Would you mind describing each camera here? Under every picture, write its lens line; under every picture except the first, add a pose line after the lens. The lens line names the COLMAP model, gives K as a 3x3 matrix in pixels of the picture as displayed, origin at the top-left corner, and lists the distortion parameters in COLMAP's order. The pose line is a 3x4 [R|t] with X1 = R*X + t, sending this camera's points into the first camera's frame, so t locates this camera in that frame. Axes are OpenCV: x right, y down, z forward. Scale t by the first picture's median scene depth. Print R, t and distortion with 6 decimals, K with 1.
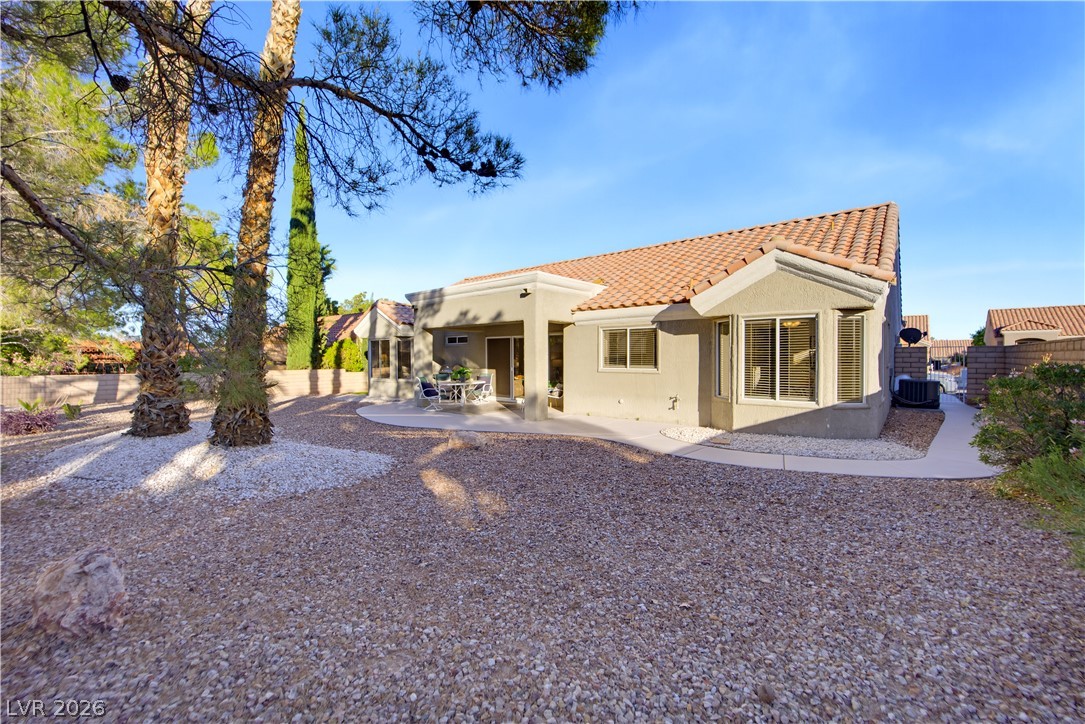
lens RADIAL K [[438.6, 0, 542.5], [0, 438.6, 362.0], [0, 0, 1]] dist [-0.020500, 0.000404]
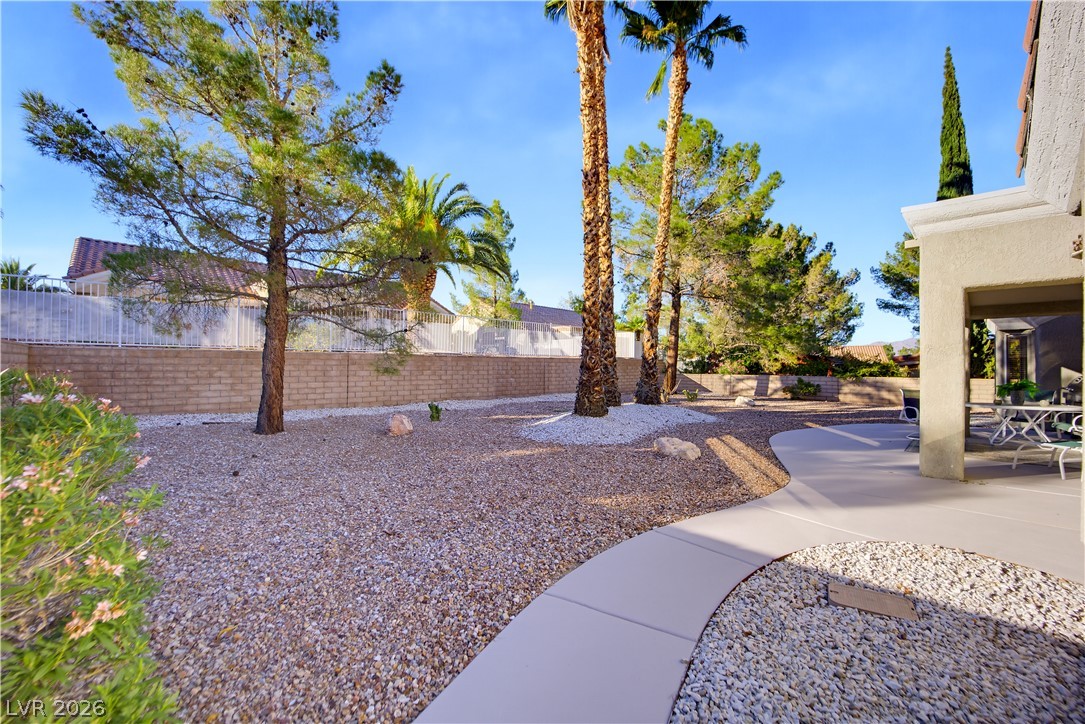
lens RADIAL K [[438.6, 0, 542.5], [0, 438.6, 362.0], [0, 0, 1]] dist [-0.020500, 0.000404]
pose [[-0.103215, -0.003404, -0.994653, 0.438049], [-0.008126, 0.999964, -0.002579, -0.005245], [0.994626, 0.007816, -0.103239, 0.433831]]
